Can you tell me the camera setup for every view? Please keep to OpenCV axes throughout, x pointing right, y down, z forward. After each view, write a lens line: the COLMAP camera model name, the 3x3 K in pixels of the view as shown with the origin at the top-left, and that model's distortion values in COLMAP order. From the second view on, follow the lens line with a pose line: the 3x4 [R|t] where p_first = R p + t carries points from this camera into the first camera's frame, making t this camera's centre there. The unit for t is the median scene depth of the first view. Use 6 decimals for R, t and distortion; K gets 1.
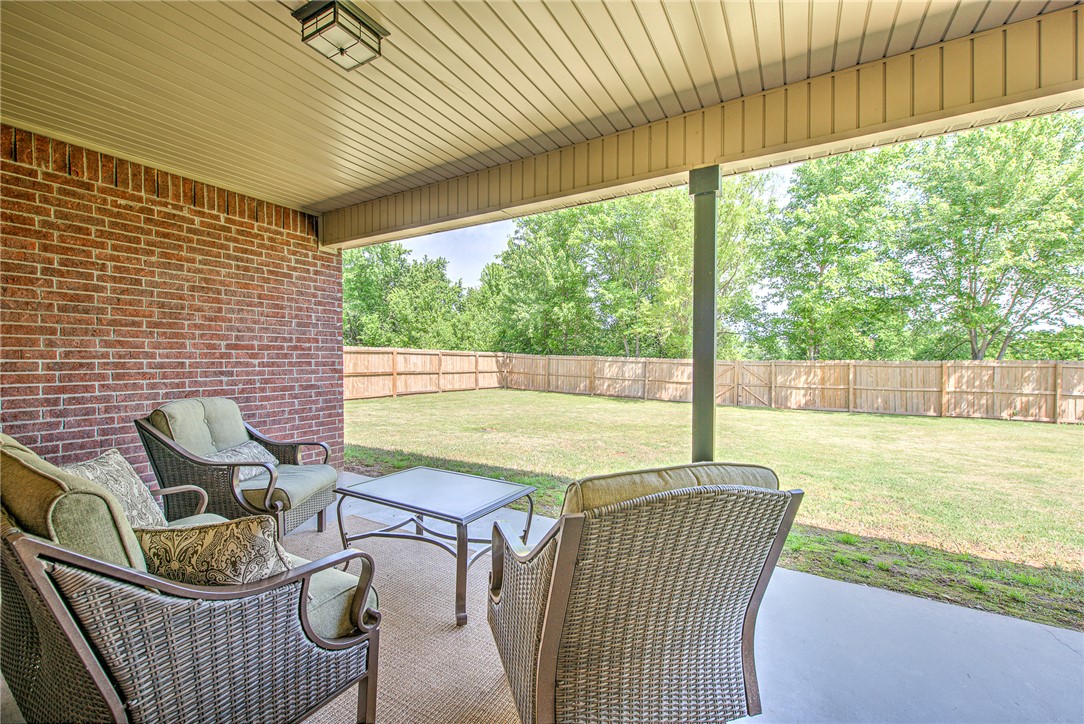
lens RADIAL K [[437.0, 0, 542.0], [0, 437.0, 362.0], [0, 0, 1]] dist [-0.003090, -0.001098]
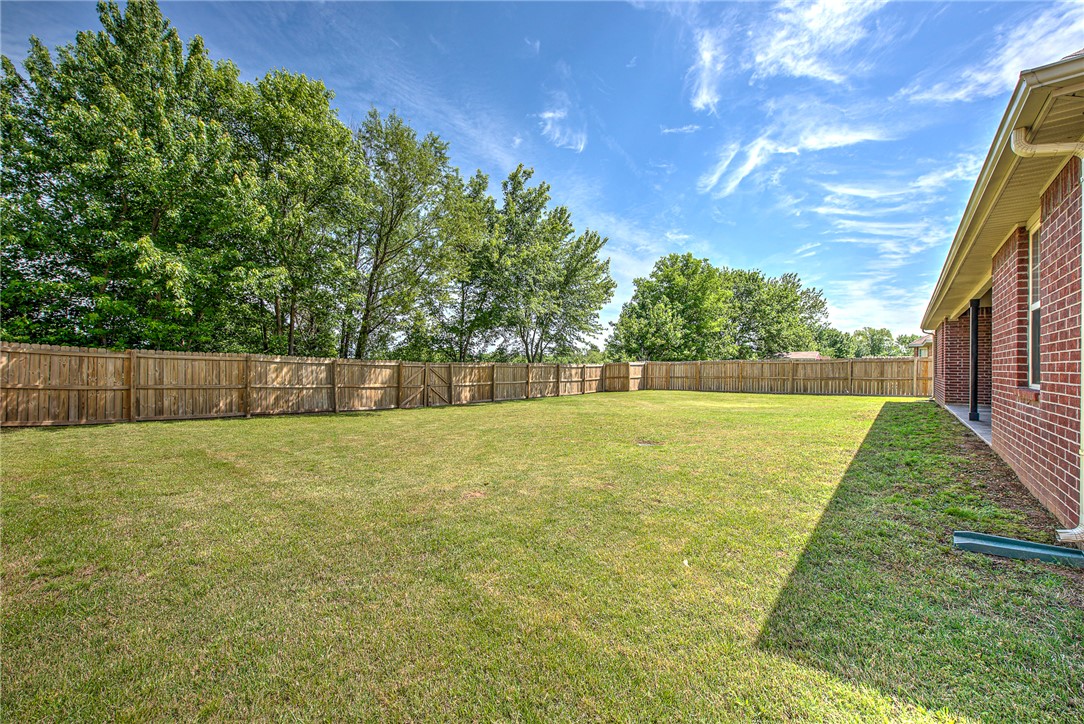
lens RADIAL K [[437.0, 0, 542.0], [0, 437.0, 362.0], [0, 0, 1]] dist [-0.003090, -0.001098]
pose [[0.159567, 0.007488, 0.987159, -0.483404], [0.002190, 0.999966, -0.007939, 0.004276], [-0.987185, 0.003428, 0.159545, 0.528781]]
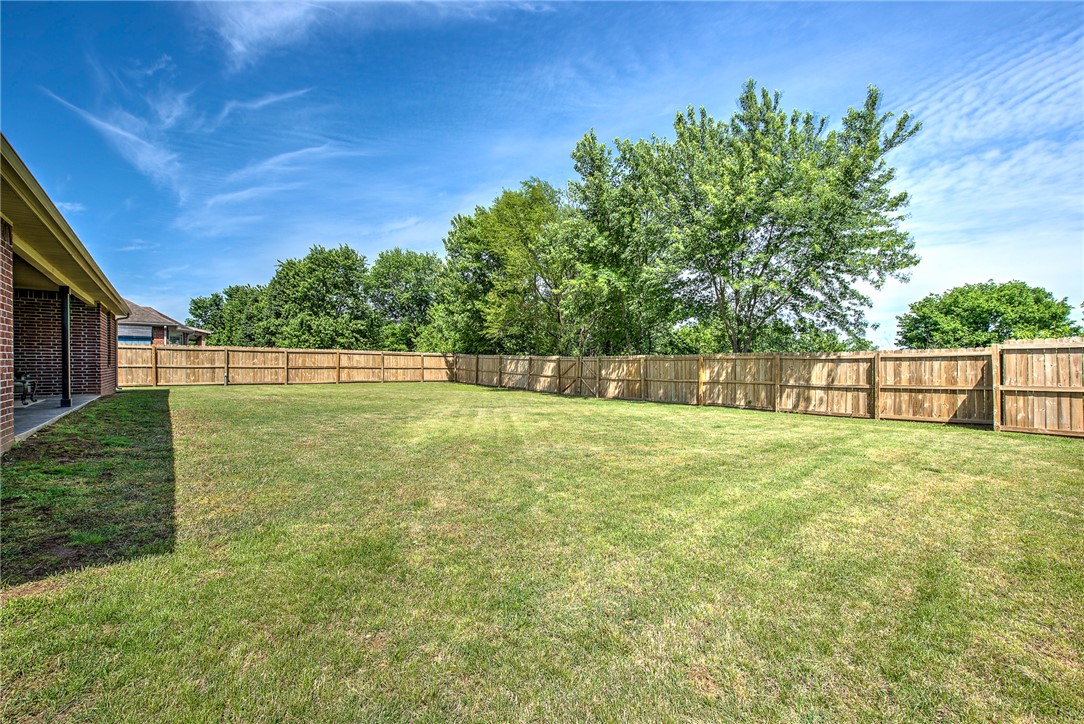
lens RADIAL K [[437.0, 0, 542.0], [0, 437.0, 362.0], [0, 0, 1]] dist [-0.003090, -0.001098]
pose [[0.947847, -0.003755, -0.318705, 0.675759], [-0.000440, 0.999914, -0.013088, 0.023950], [0.318727, 0.012545, 0.947764, -0.124822]]
